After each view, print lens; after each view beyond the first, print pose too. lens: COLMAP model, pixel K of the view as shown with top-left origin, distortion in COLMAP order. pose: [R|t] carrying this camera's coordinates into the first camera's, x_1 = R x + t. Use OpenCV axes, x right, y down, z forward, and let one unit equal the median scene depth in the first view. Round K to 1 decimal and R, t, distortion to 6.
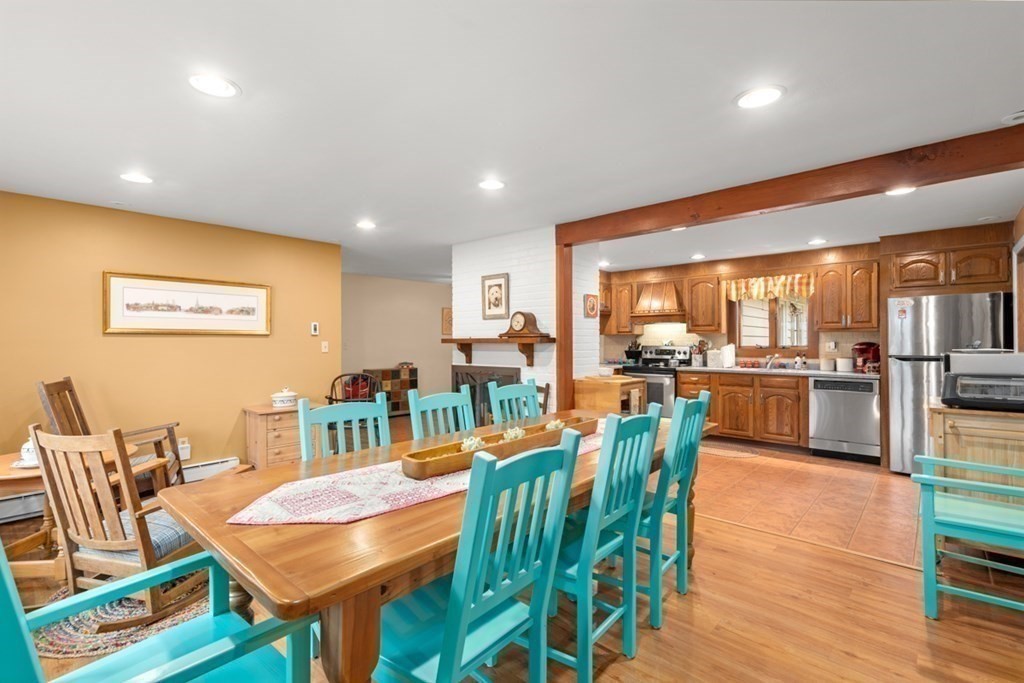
lens RADIAL K [[469.7, 0, 505.8], [0, 469.7, 340.6], [0, 0, 1]] dist [-0.003413, 0.002005]
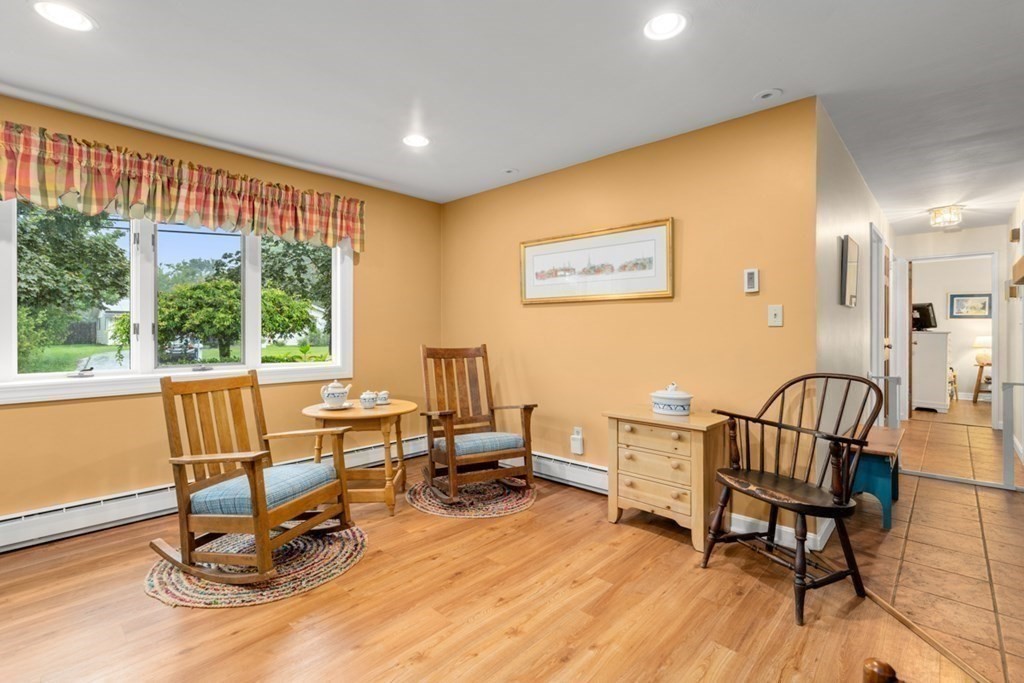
lens RADIAL K [[469.7, 0, 507.4], [0, 469.7, 330.2], [0, 0, 1]] dist [-0.003413, 0.002005]
pose [[-0.009723, -0.000966, -0.999952, 0.114408], [-0.000671, 0.999999, -0.000960, 0.029368], [0.999953, 0.000662, -0.009723, 0.695994]]
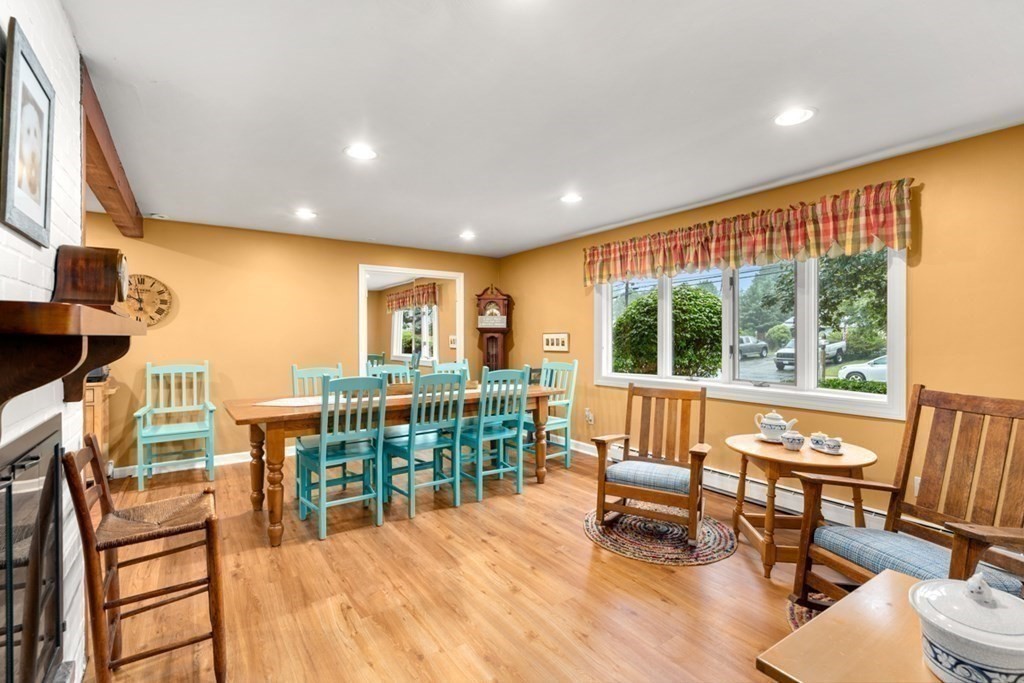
lens RADIAL K [[469.7, 0, 514.2], [0, 469.7, 337.4], [0, 0, 1]] dist [-0.003413, 0.002005]
pose [[-0.976273, 0.002509, 0.216527, -0.290966], [0.002819, 0.999995, 0.001122, 0.005471], [-0.216523, 0.001705, -0.976276, 1.068836]]
